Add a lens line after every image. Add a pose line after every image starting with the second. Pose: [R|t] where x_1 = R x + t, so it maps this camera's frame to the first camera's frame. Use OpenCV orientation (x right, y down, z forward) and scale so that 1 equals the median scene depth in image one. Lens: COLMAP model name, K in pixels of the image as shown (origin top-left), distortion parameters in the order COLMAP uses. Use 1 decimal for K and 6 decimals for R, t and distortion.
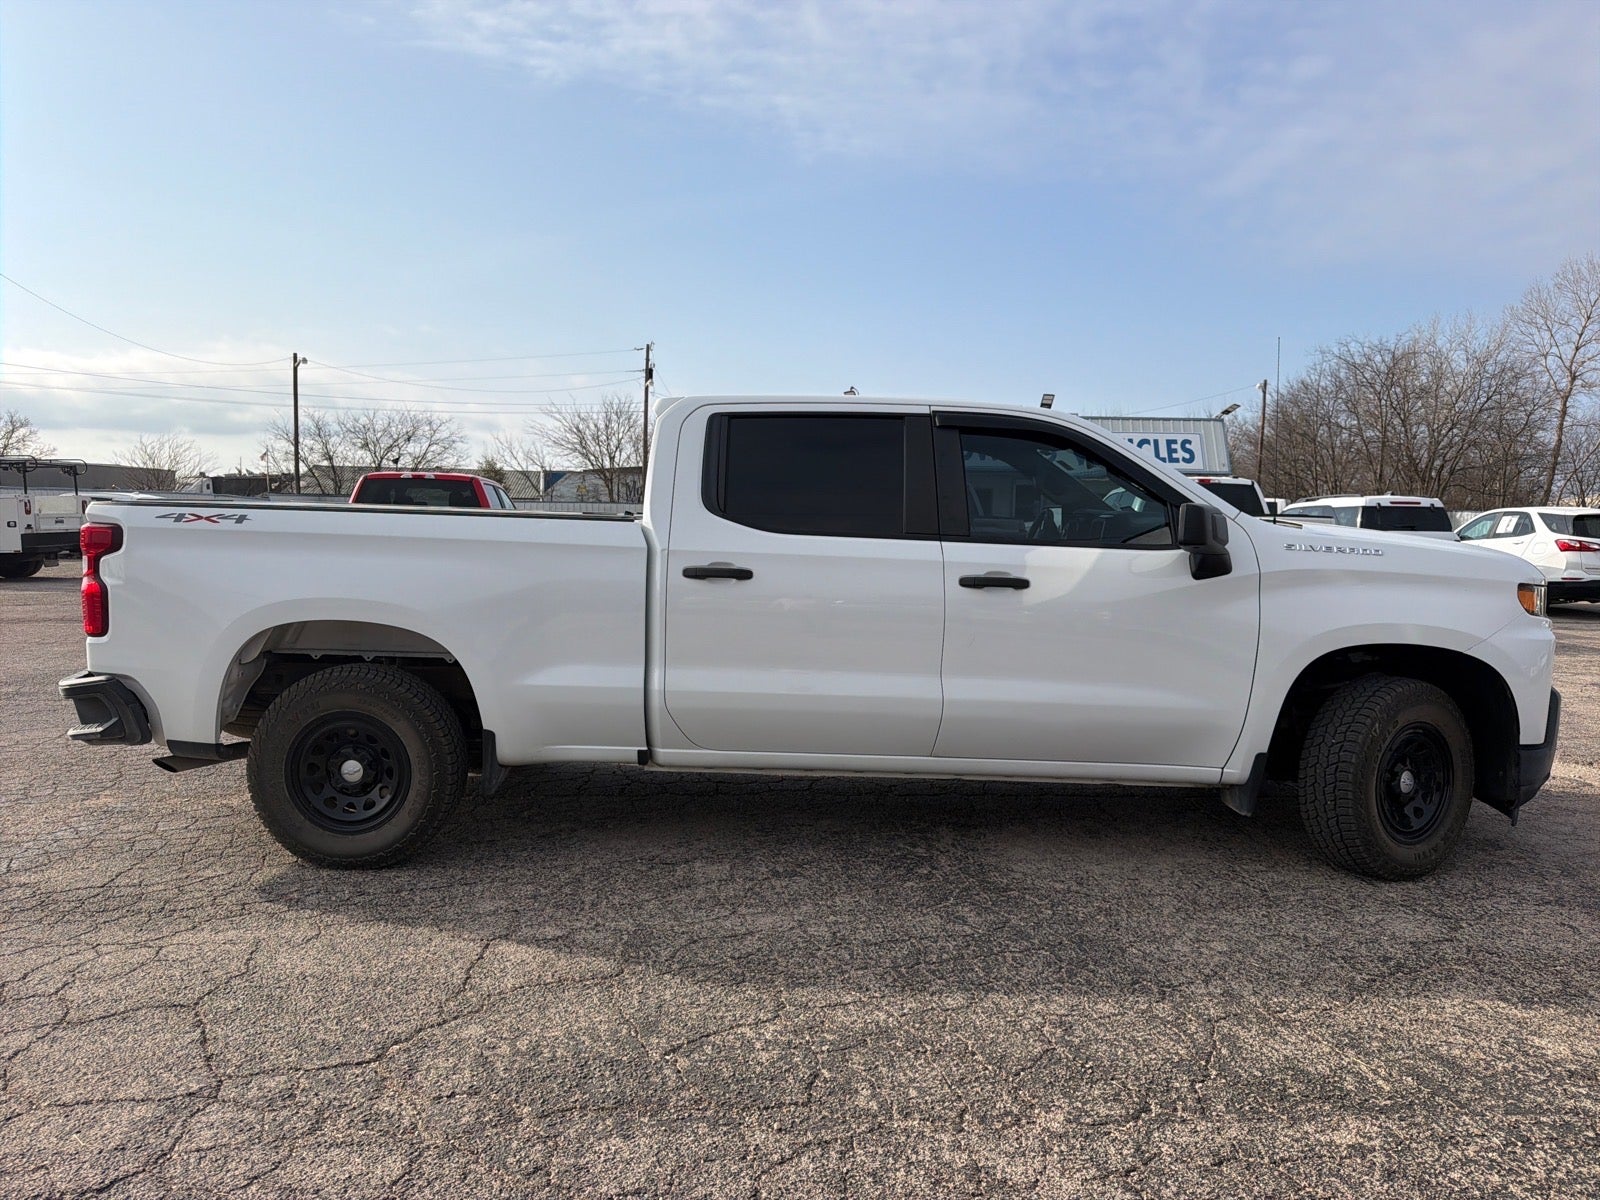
lens RADIAL K [[1158.0, 0, 813.8], [0, 1158.0, 604.6], [0, 0, 1]] dist [0.033495, -0.039148]
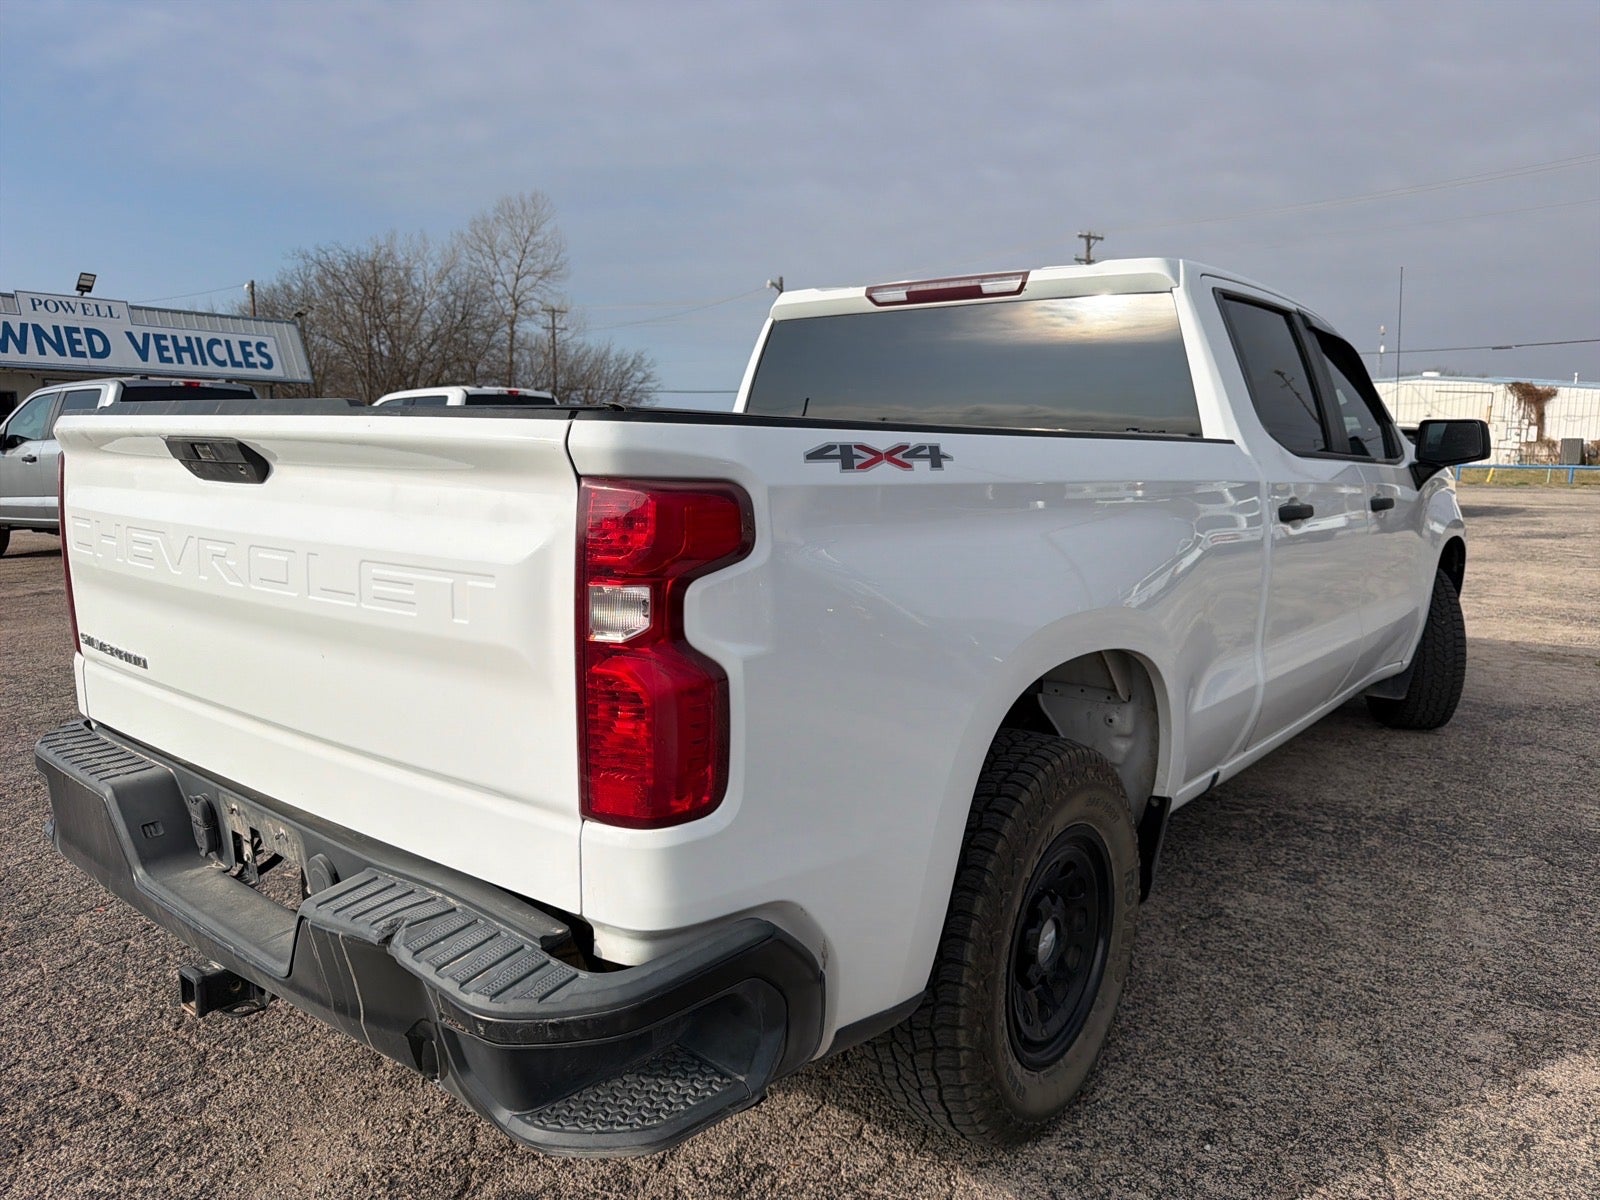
lens RADIAL K [[1158.0, 0, 796.5], [0, 1158.0, 608.7], [0, 0, 1]] dist [0.033495, -0.039148]
pose [[0.604717, -0.127142, 0.786227, -0.153506], [0.065767, 0.991776, 0.109799, -0.012200], [-0.793721, -0.014690, 0.608105, 0.140237]]
